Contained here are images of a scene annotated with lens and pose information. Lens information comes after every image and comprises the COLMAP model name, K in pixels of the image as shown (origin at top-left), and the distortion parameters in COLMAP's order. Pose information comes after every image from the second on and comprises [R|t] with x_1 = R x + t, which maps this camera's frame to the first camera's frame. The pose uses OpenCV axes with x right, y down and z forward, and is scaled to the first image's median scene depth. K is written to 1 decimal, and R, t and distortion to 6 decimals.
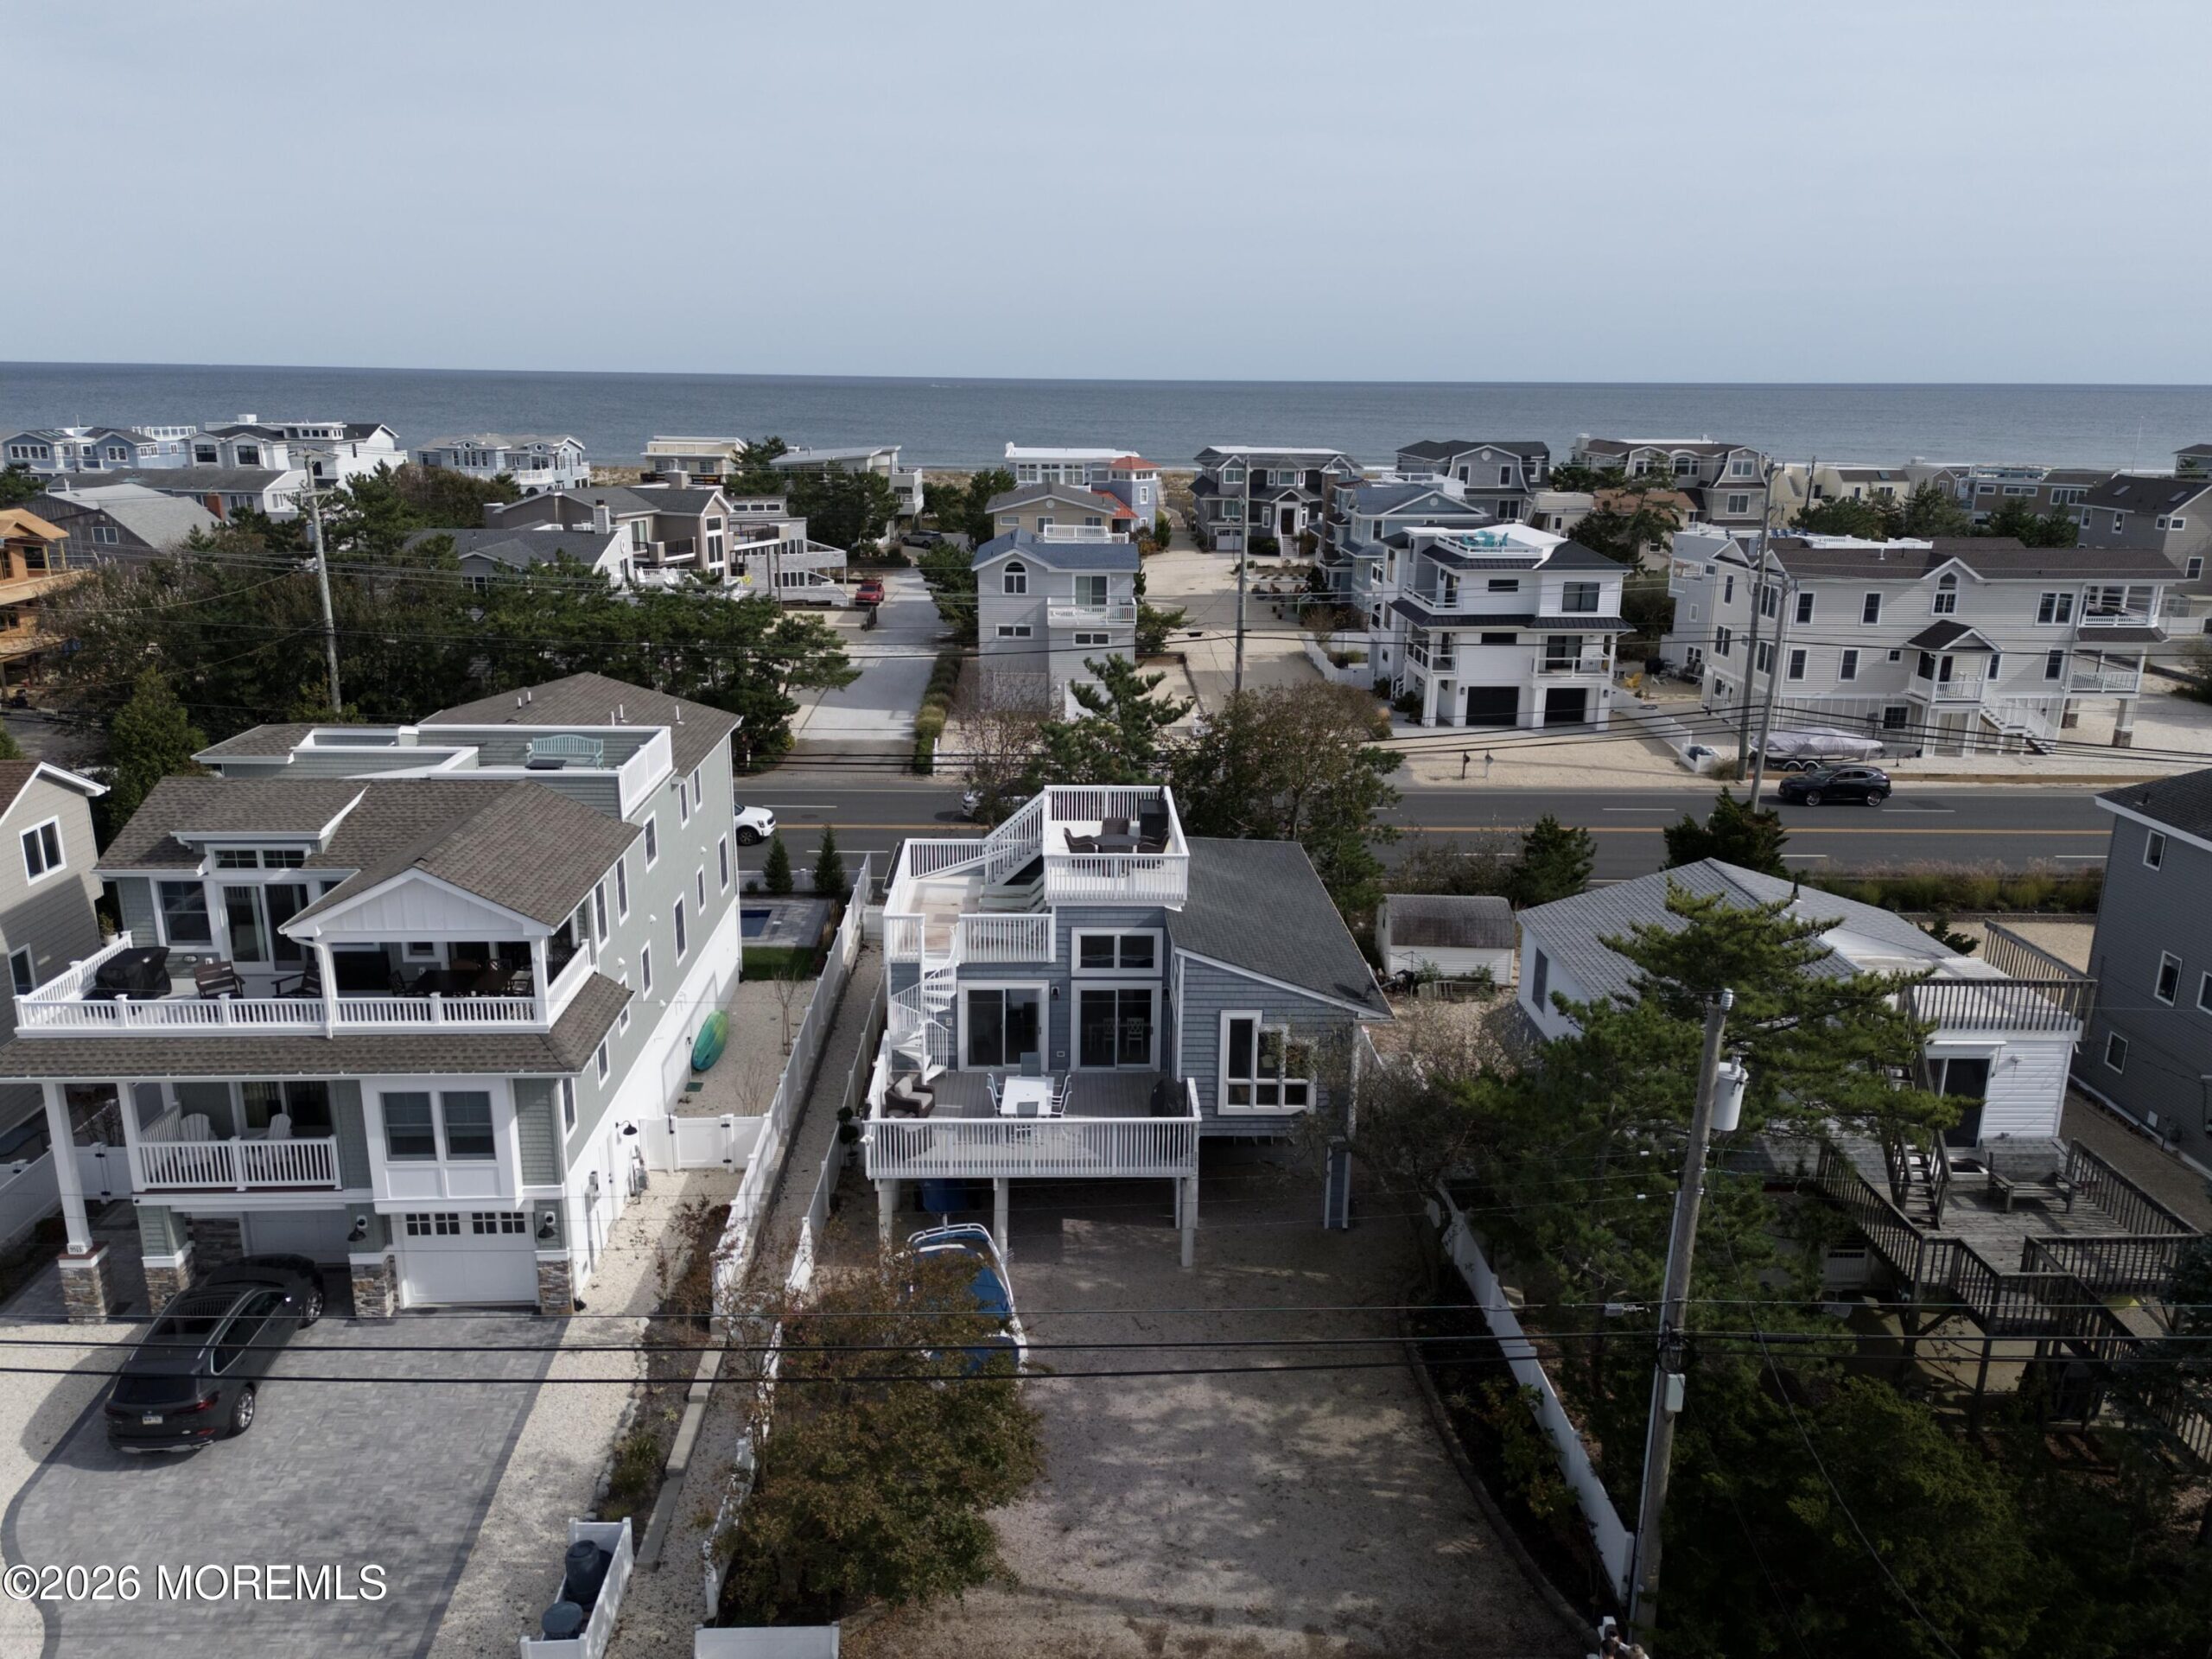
lens RADIAL K [[1618.3, 0, 1101.7], [0, 1618.3, 828.1], [0, 0, 1]] dist [0.085009, -0.080910]
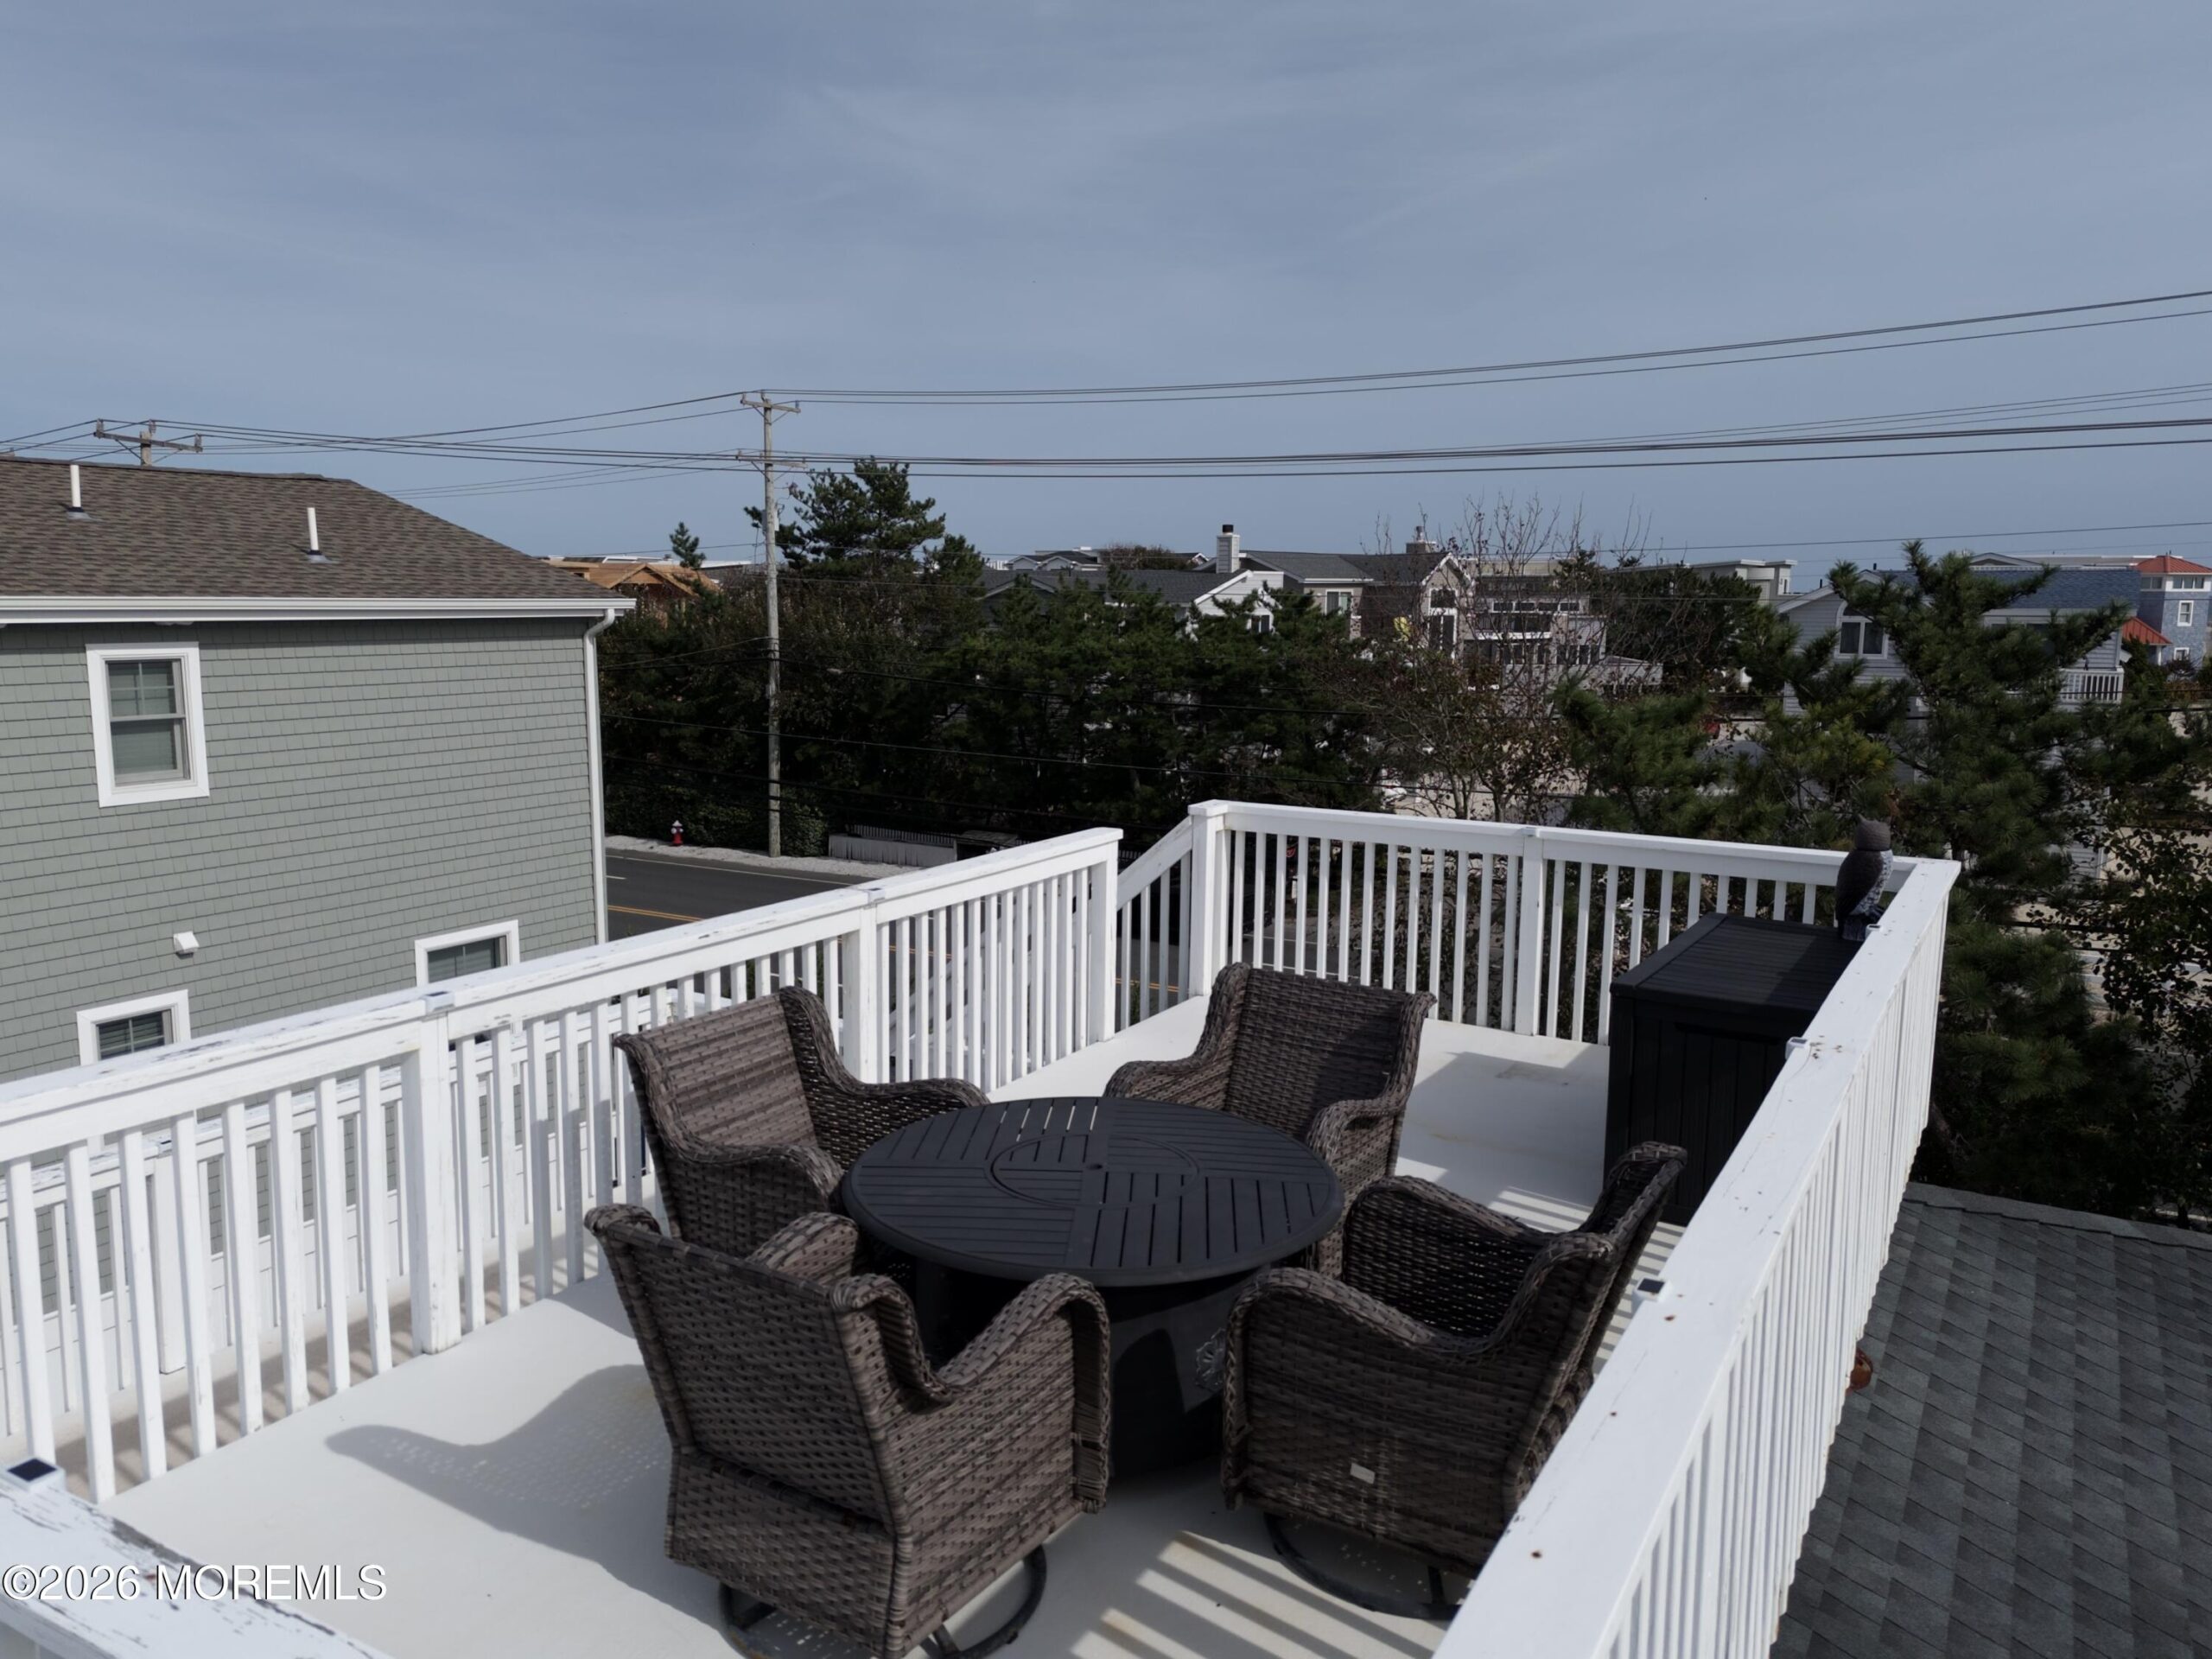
lens RADIAL K [[1618.3, 0, 1101.7], [0, 1618.3, 828.1], [0, 0, 1]] dist [0.085009, -0.080910]
pose [[0.845565, 0.071762, -0.529028, 0.027966], [-0.139334, 0.986245, -0.088919, -0.002189], [0.515370, 0.148899, 0.843933, 0.421584]]
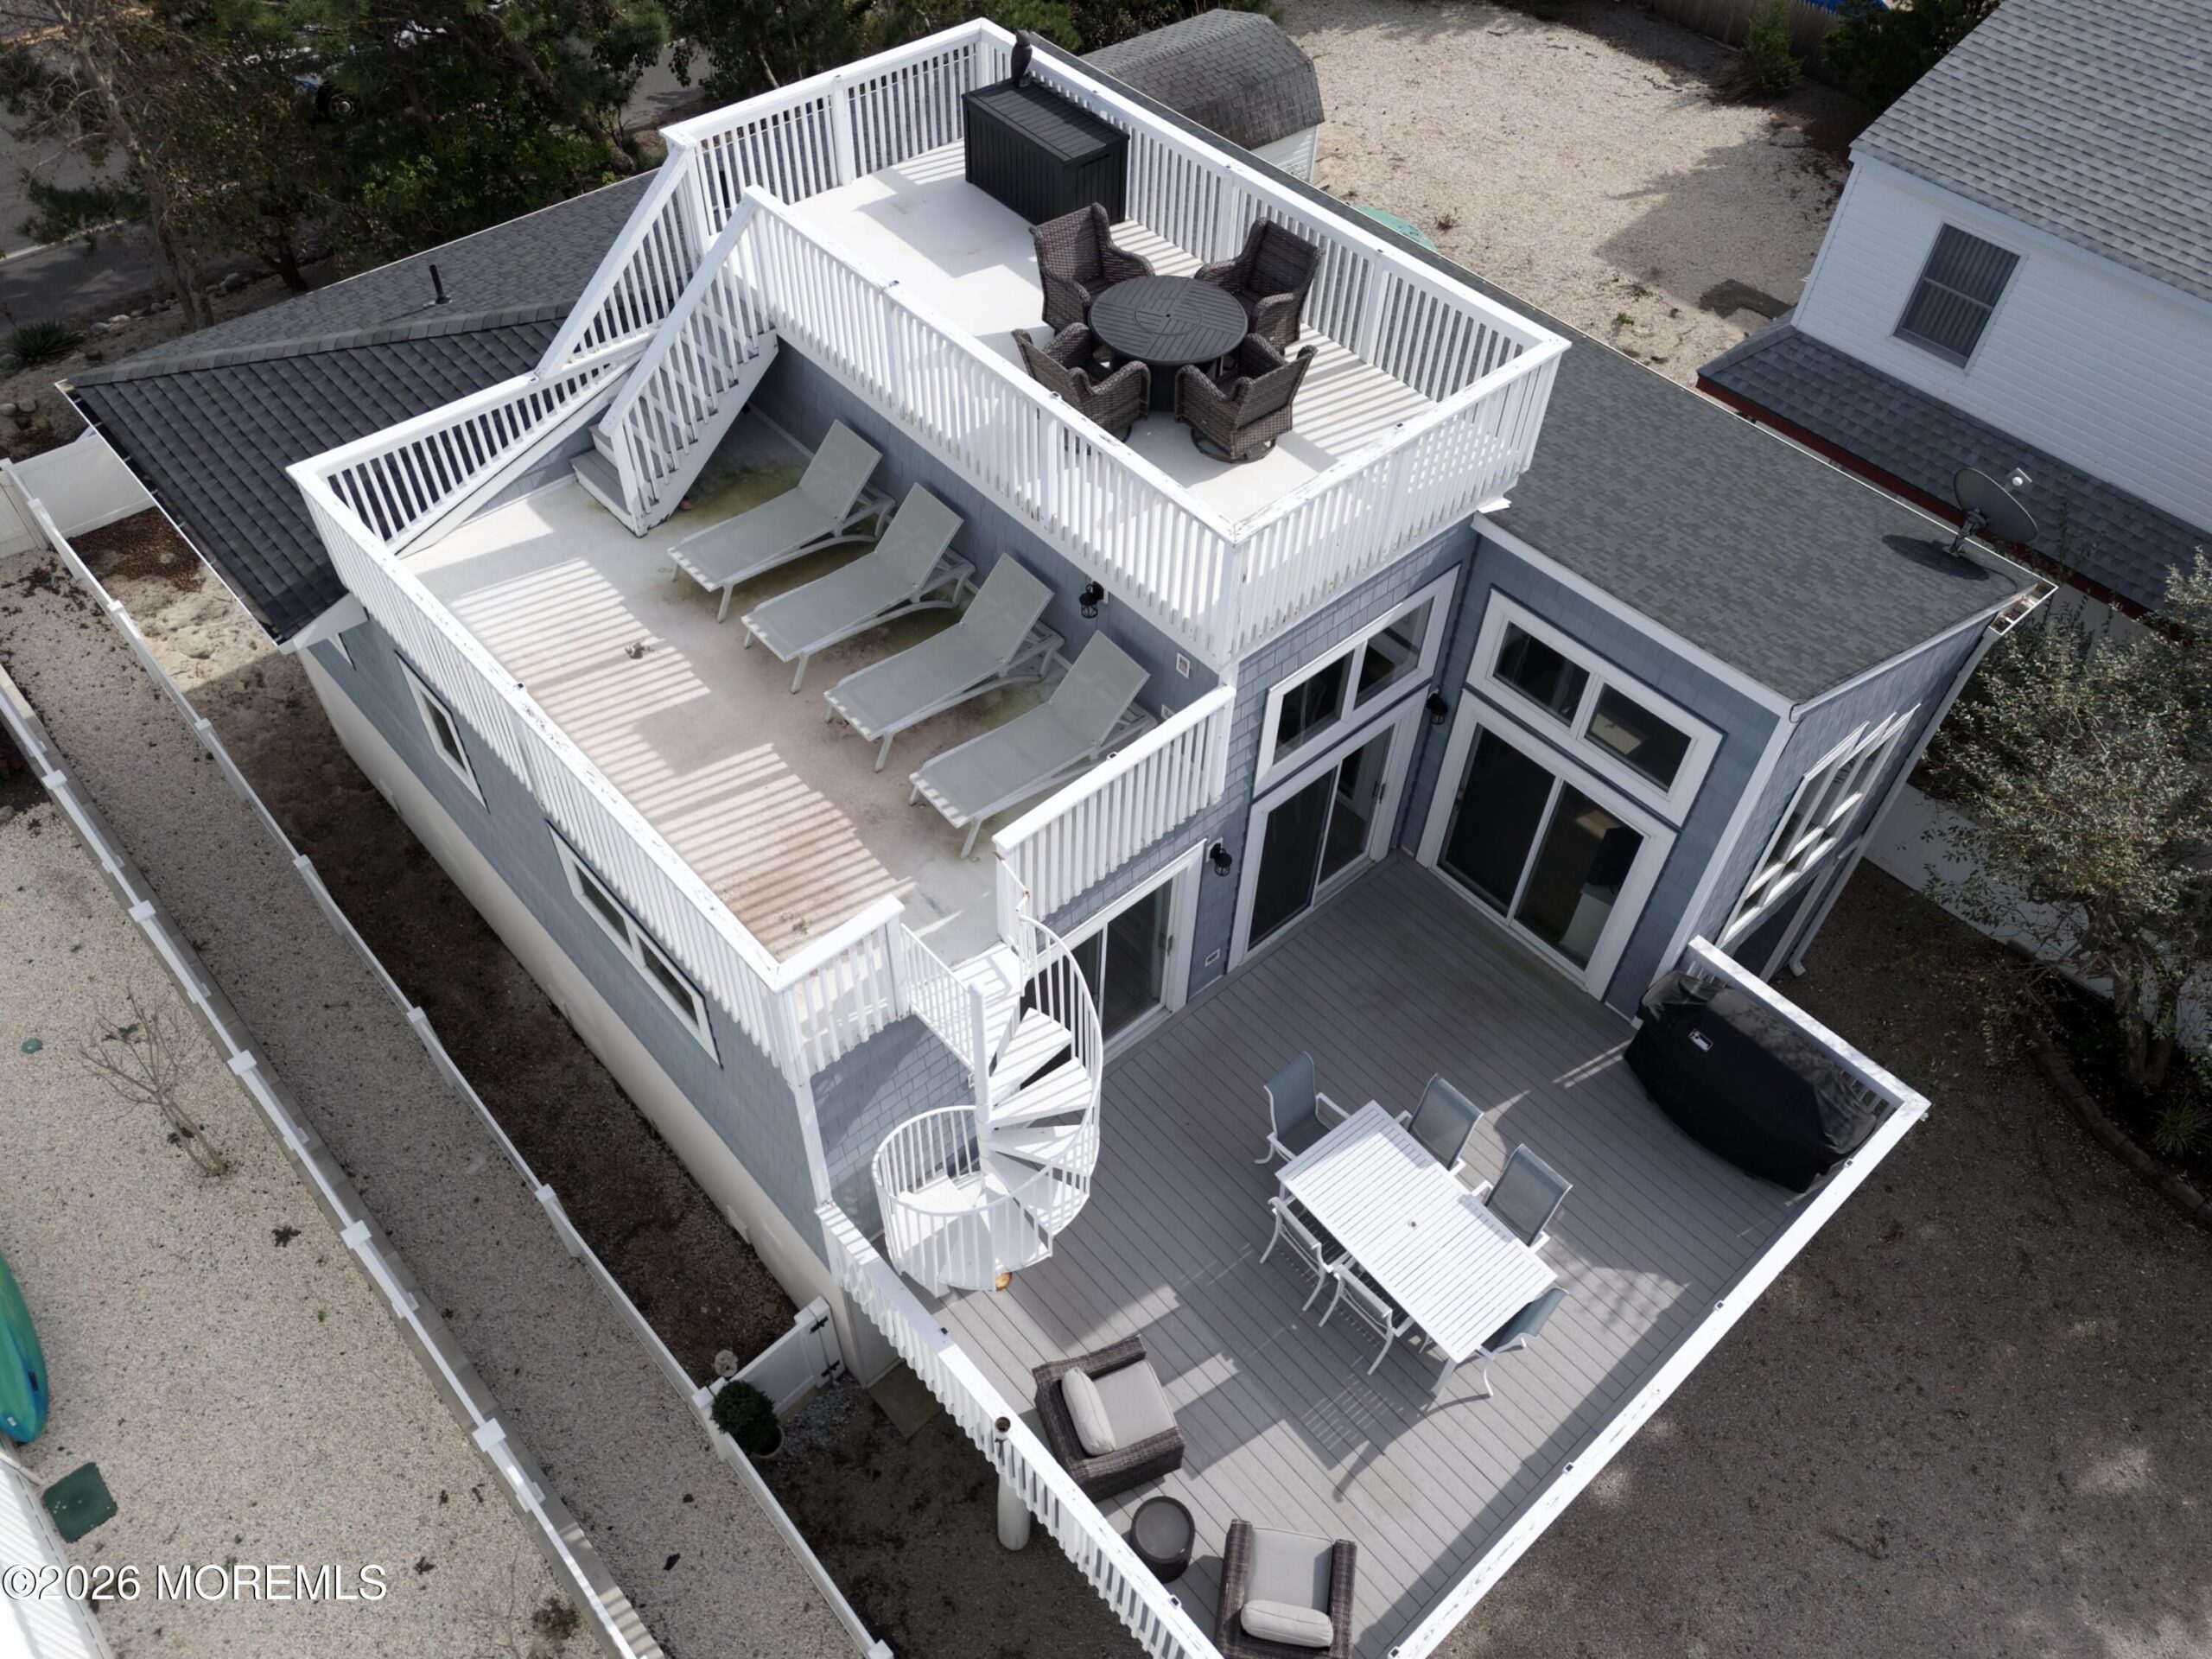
lens RADIAL K [[1623.9, 0, 1103.2], [0, 1623.9, 827.0], [0, 0, 1]] dist [0.066866, -0.049783]
pose [[0.765484, -0.484317, 0.423640, -0.083620], [0.153271, 0.776676, 0.610968, -0.050950], [-0.624934, -0.402755, 0.668765, 0.349353]]
